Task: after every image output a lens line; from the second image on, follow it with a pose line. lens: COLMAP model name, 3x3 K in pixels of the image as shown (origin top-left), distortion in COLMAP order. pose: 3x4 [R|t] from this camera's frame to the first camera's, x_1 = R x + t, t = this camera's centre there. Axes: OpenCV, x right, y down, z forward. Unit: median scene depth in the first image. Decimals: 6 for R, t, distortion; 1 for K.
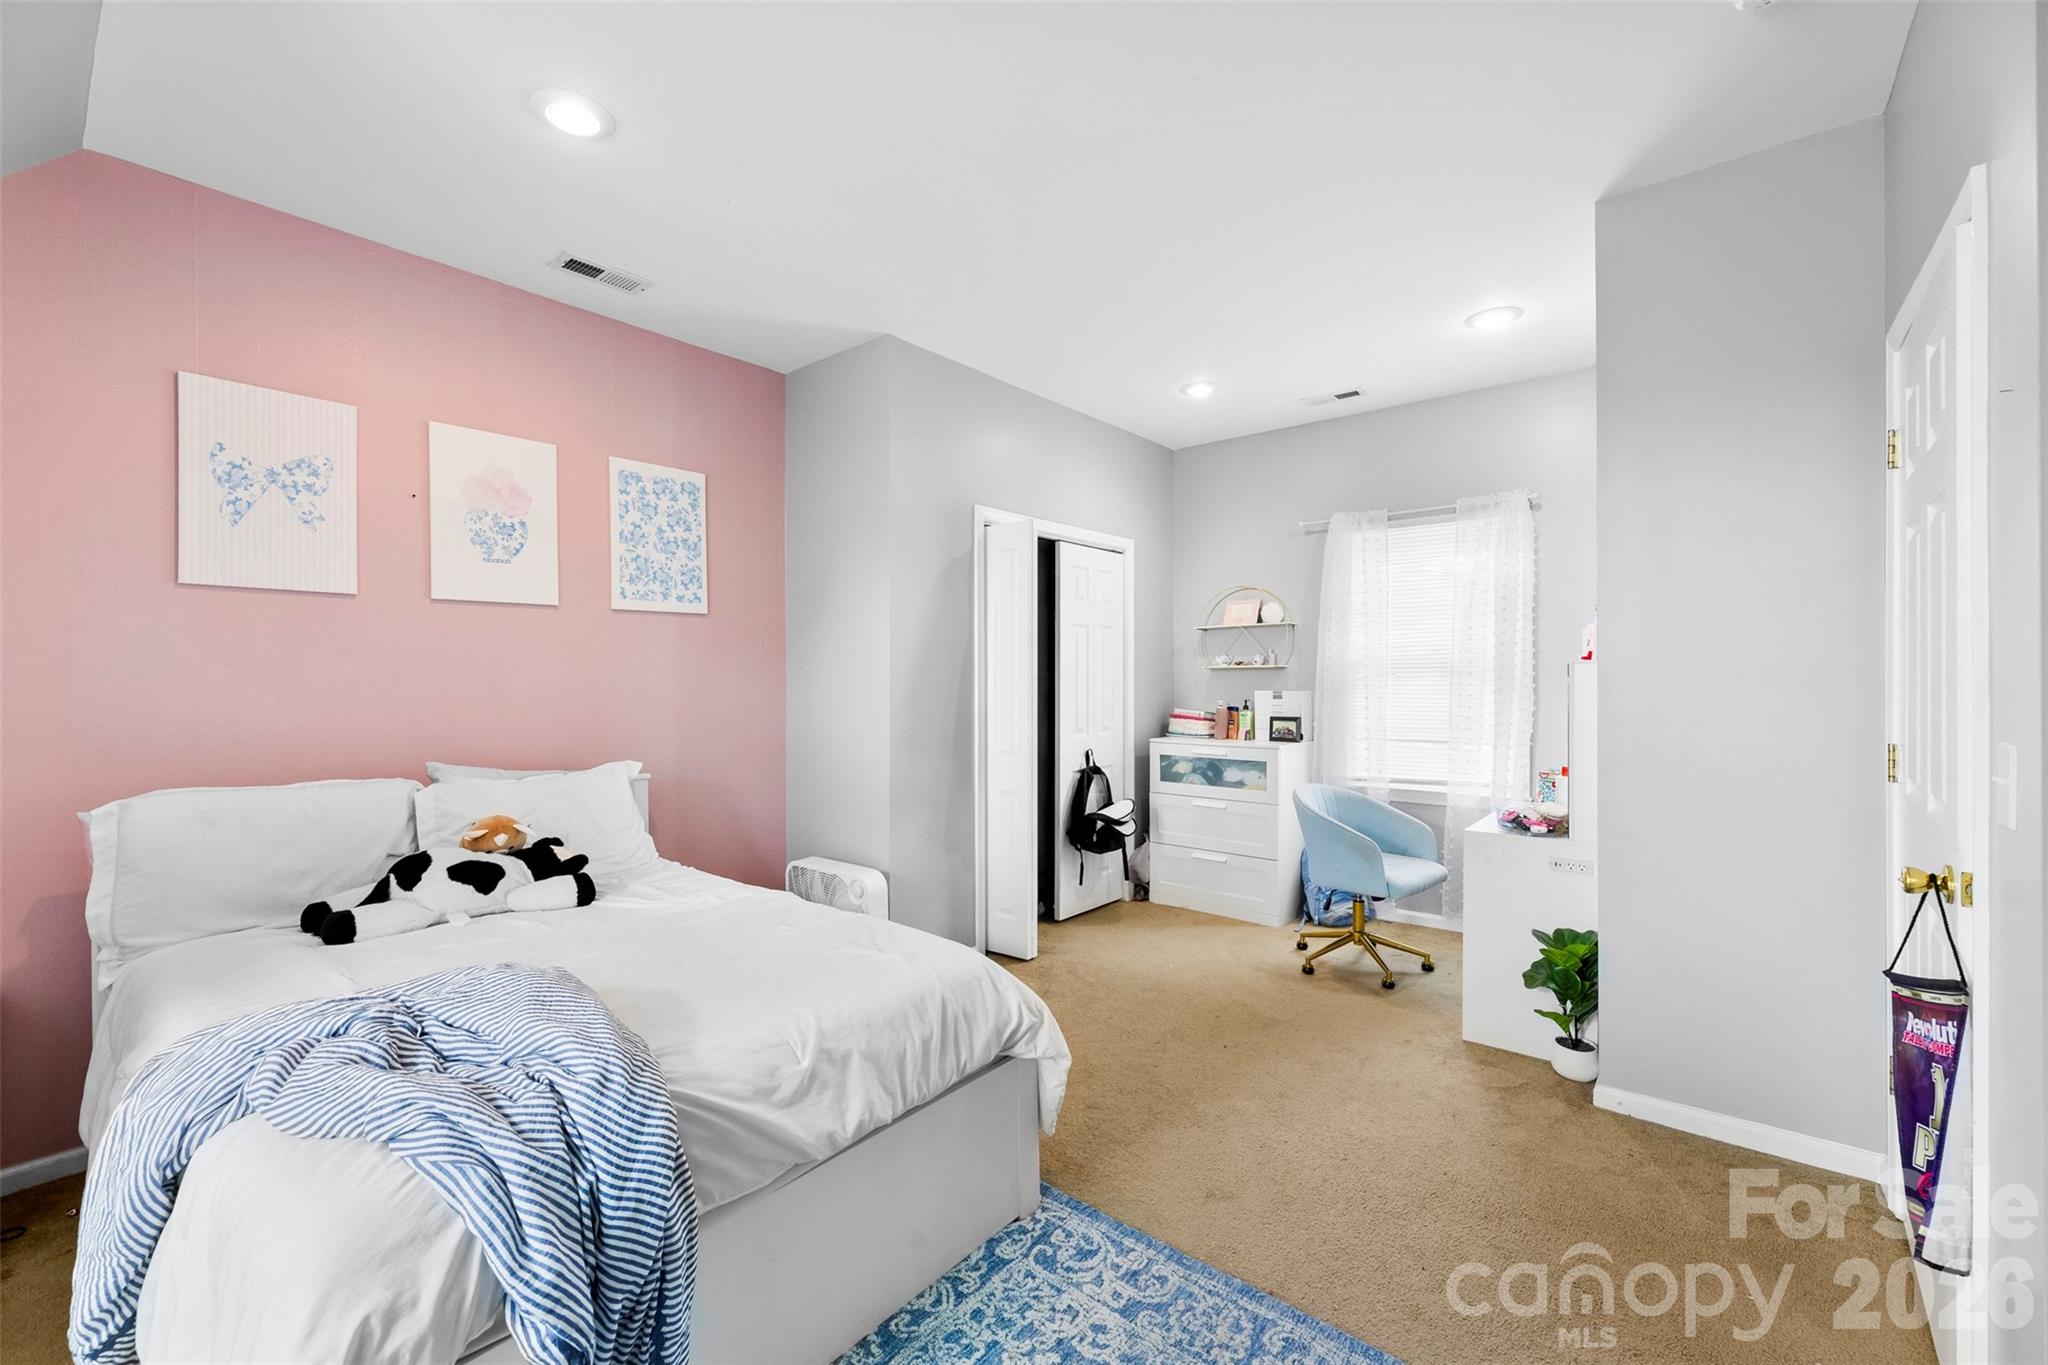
lens RADIAL K [[837.6, 0, 1007.2], [0, 837.6, 678.2], [0, 0, 1]] dist [0.002055, 0.000735]
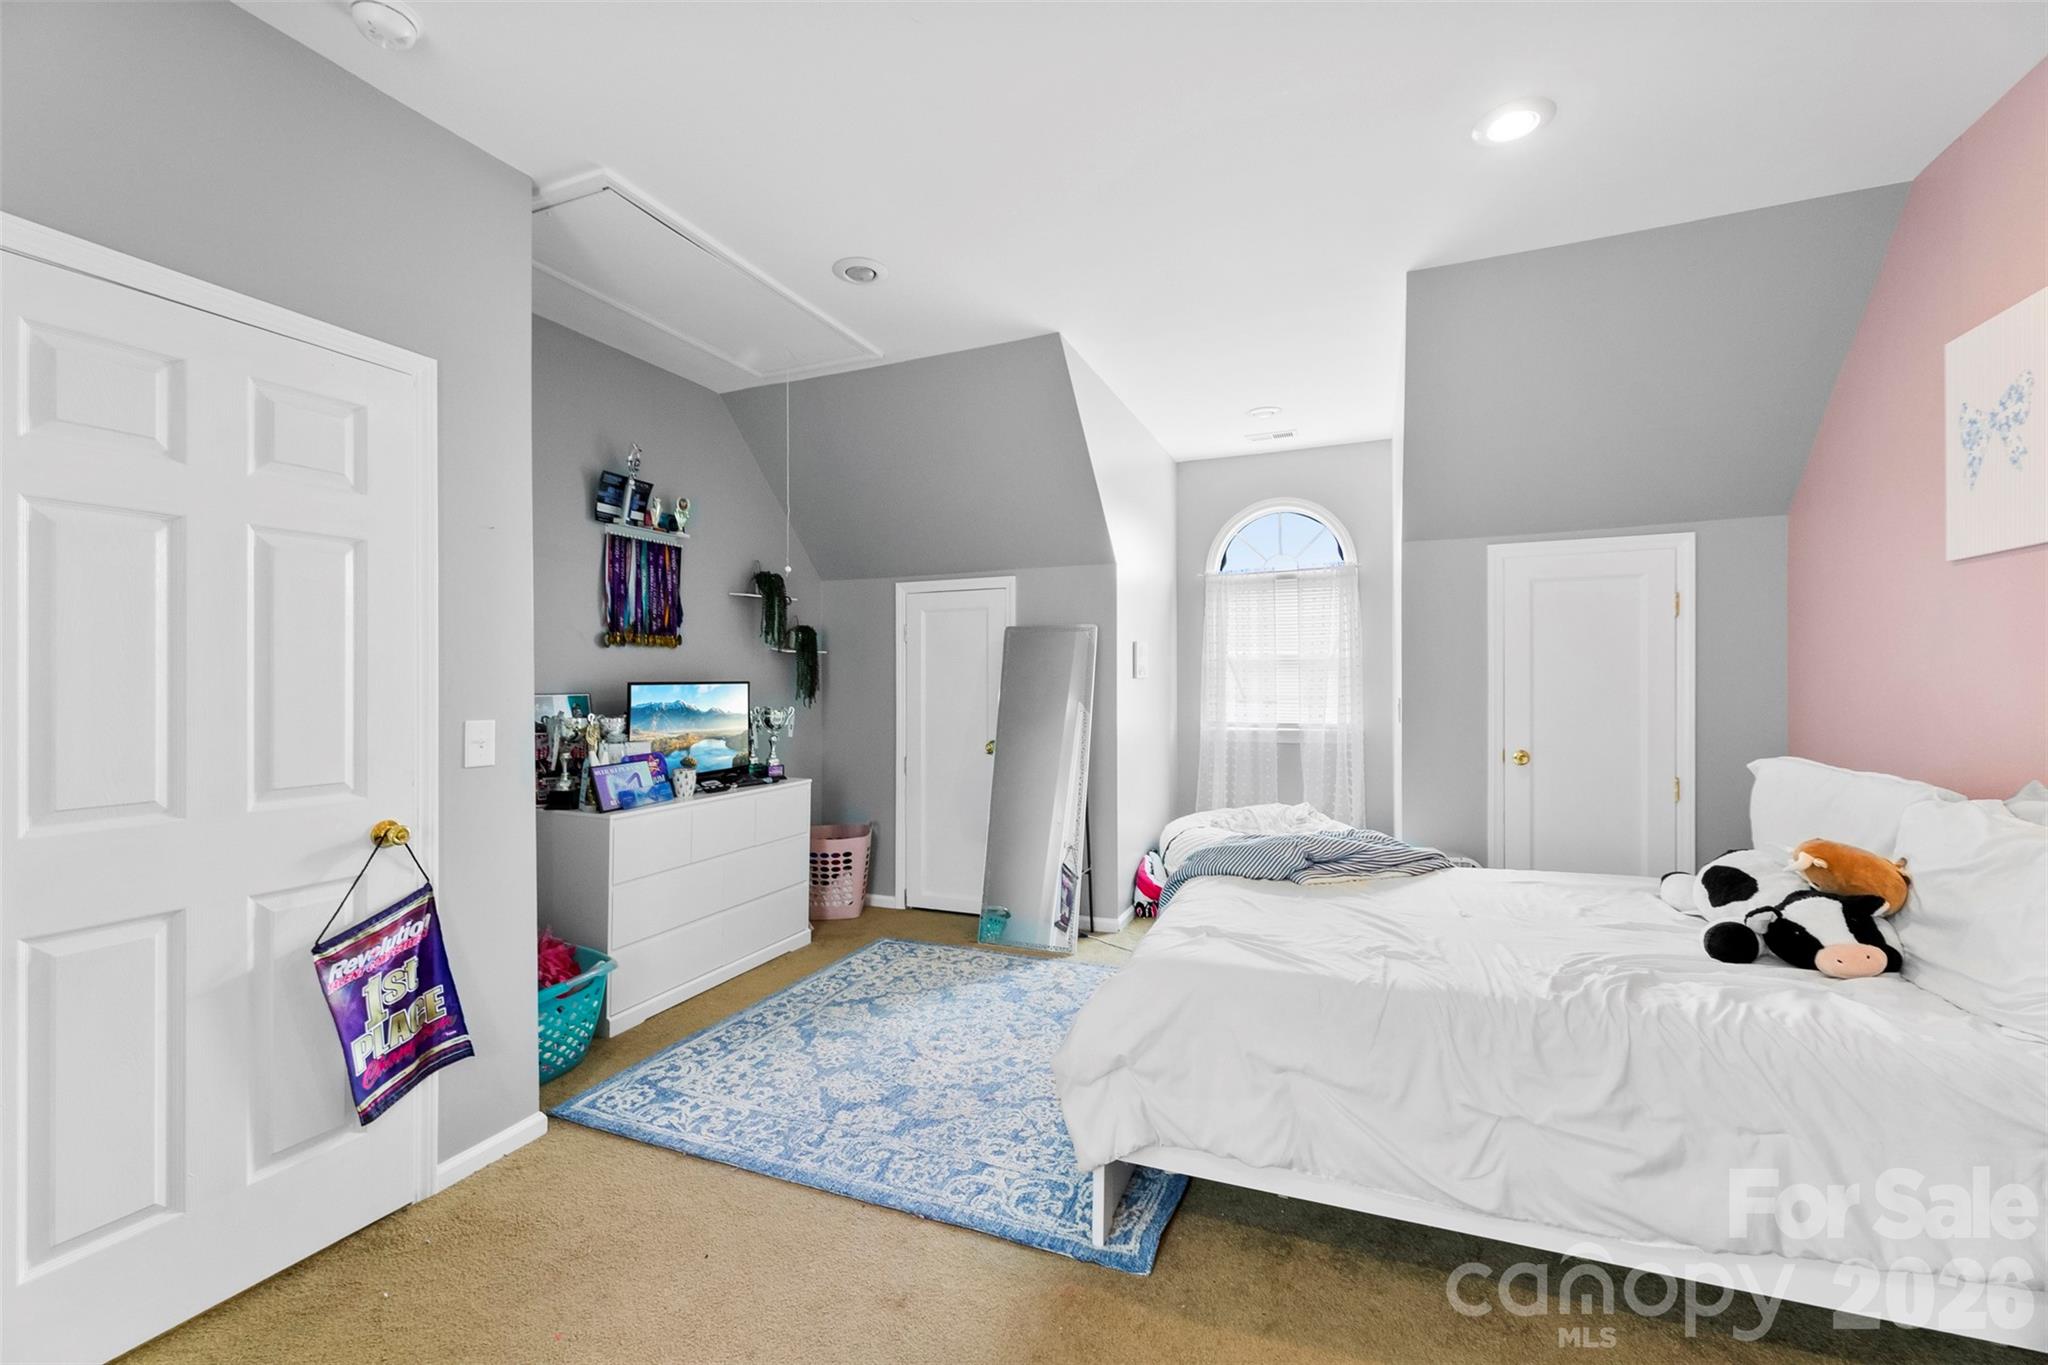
lens RADIAL K [[837.6, 0, 1015.7], [0, 837.6, 684.2], [0, 0, 1]] dist [0.002055, 0.000735]
pose [[-0.953270, 0.011696, -0.301892, 0.439251], [0.010952, 0.999931, 0.004157, 0.013044], [0.301920, 0.000656, -0.953333, 2.087827]]
